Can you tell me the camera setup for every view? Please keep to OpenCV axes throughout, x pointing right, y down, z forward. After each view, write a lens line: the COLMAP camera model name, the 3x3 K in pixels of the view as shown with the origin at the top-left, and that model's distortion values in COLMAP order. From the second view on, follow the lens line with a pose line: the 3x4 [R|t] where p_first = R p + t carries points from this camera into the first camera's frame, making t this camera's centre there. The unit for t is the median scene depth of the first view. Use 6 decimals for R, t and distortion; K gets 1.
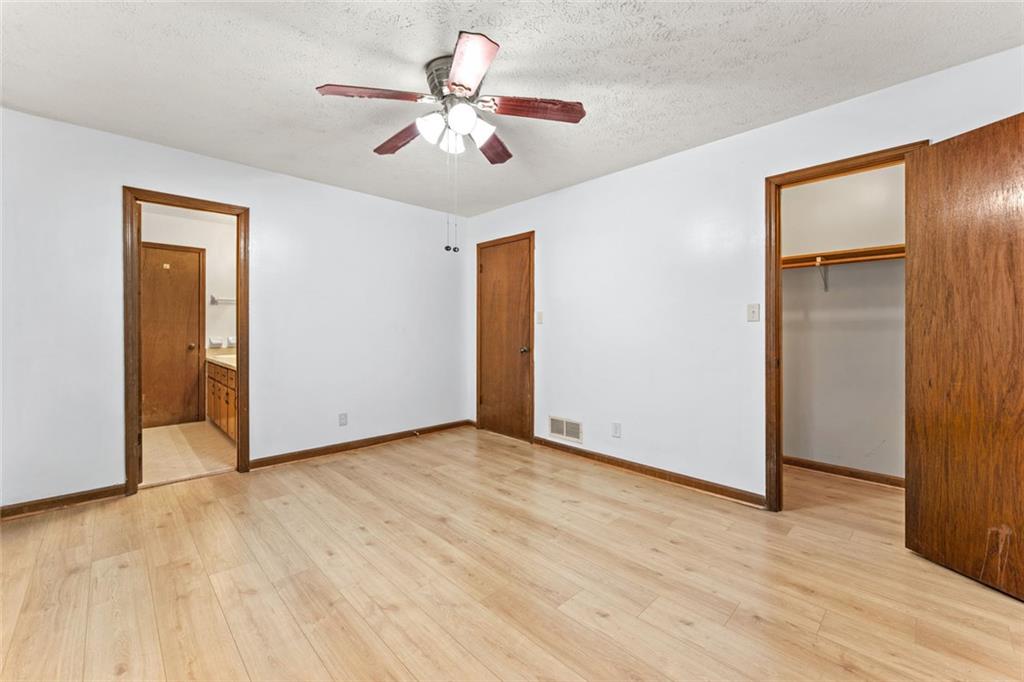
lens RADIAL K [[409.6, 0, 510.4], [0, 409.6, 327.7], [0, 0, 1]] dist [0.000588, -0.000052]
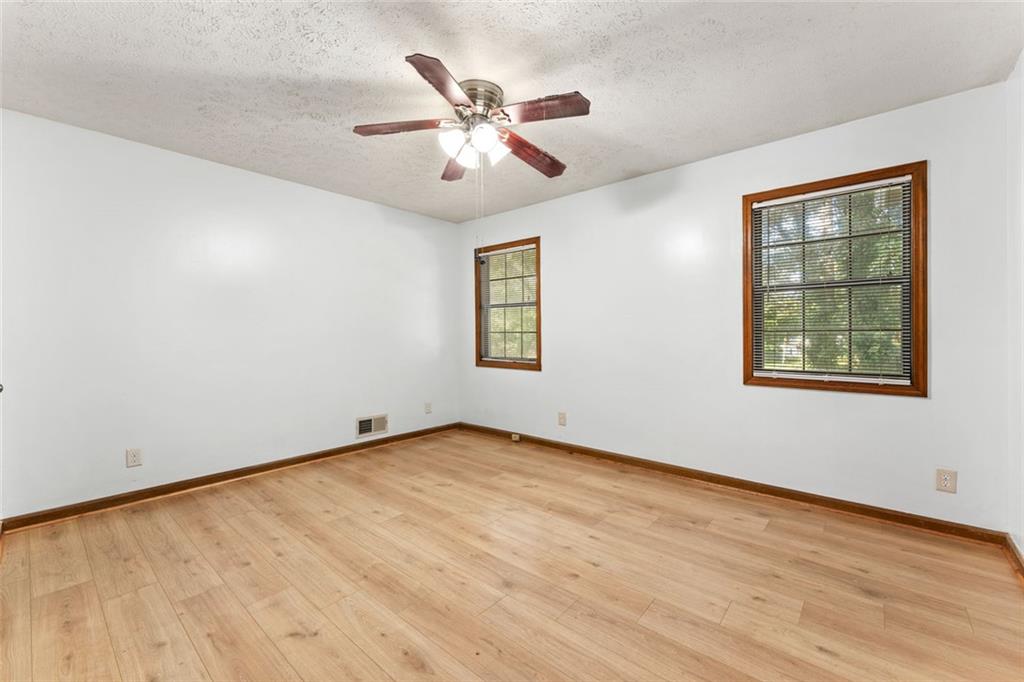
lens RADIAL K [[406.9, 0, 509.2], [0, 406.9, 334.7], [0, 0, 1]] dist [0.000383, -0.002885]
pose [[-0.996021, 0.003365, -0.089056, -0.113884], [0.003329, 0.999994, 0.000545, 0.005071], [0.089057, 0.000246, -0.996026, 1.957942]]
